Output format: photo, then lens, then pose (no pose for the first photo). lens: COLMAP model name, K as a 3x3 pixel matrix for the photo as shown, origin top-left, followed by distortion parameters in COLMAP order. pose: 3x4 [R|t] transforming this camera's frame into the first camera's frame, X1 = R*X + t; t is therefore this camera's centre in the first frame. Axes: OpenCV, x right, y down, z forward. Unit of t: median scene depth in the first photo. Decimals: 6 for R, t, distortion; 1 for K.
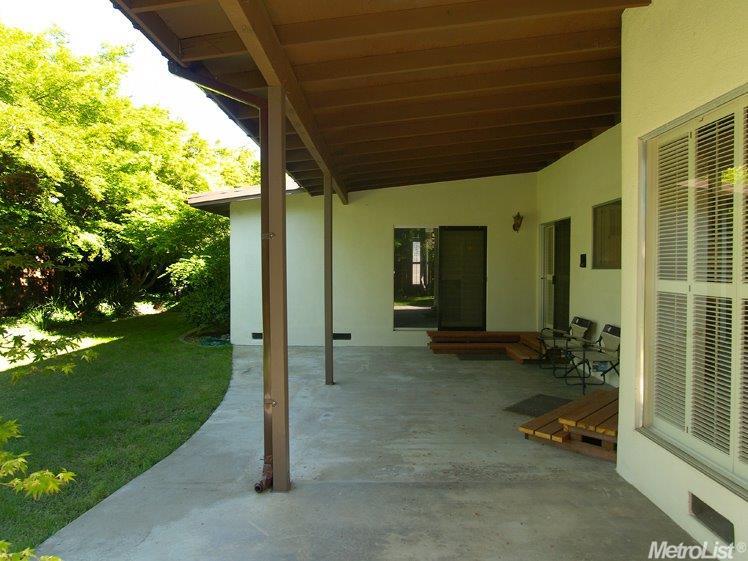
lens RADIAL K [[473.9, 0, 369.7], [0, 473.9, 279.7], [0, 0, 1]] dist [-0.019295, 0.000399]
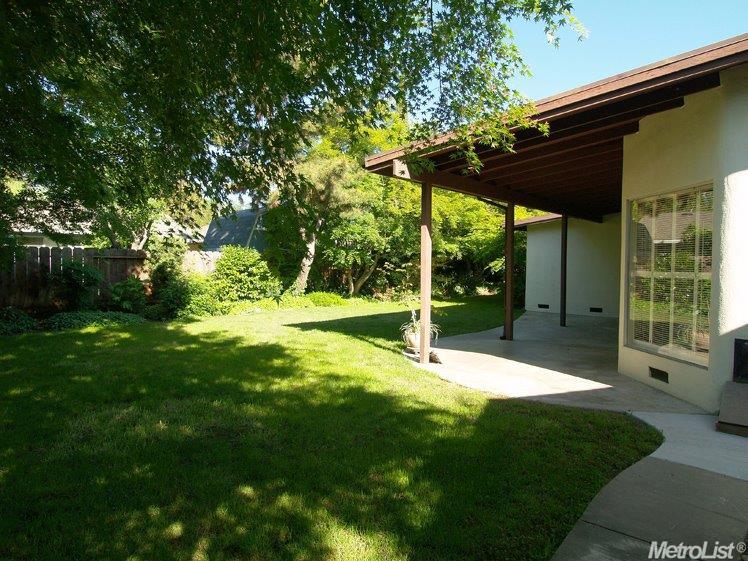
lens RADIAL K [[473.9, 0, 369.7], [0, 473.9, 279.7], [0, 0, 1]] dist [-0.019295, 0.000399]
pose [[0.763078, 0.026745, -0.645752, 0.256347], [-0.022235, 0.999638, 0.015128, 0.011564], [0.645923, 0.002814, 0.763397, -0.442814]]
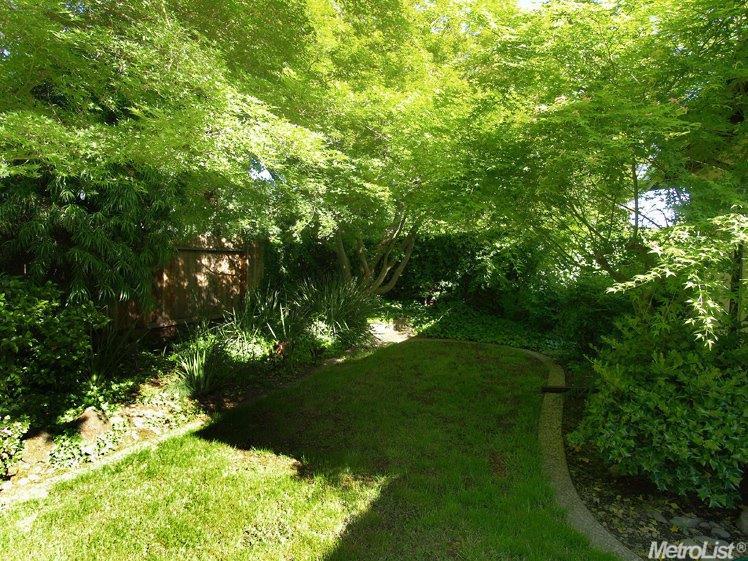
lens RADIAL K [[473.9, 0, 369.7], [0, 473.9, 279.7], [0, 0, 1]] dist [-0.019295, 0.000399]
pose [[0.916462, 0.024820, -0.399352, -0.315813], [-0.021941, 0.999690, 0.011779, -0.008196], [0.399520, -0.002033, 0.916722, 0.559029]]
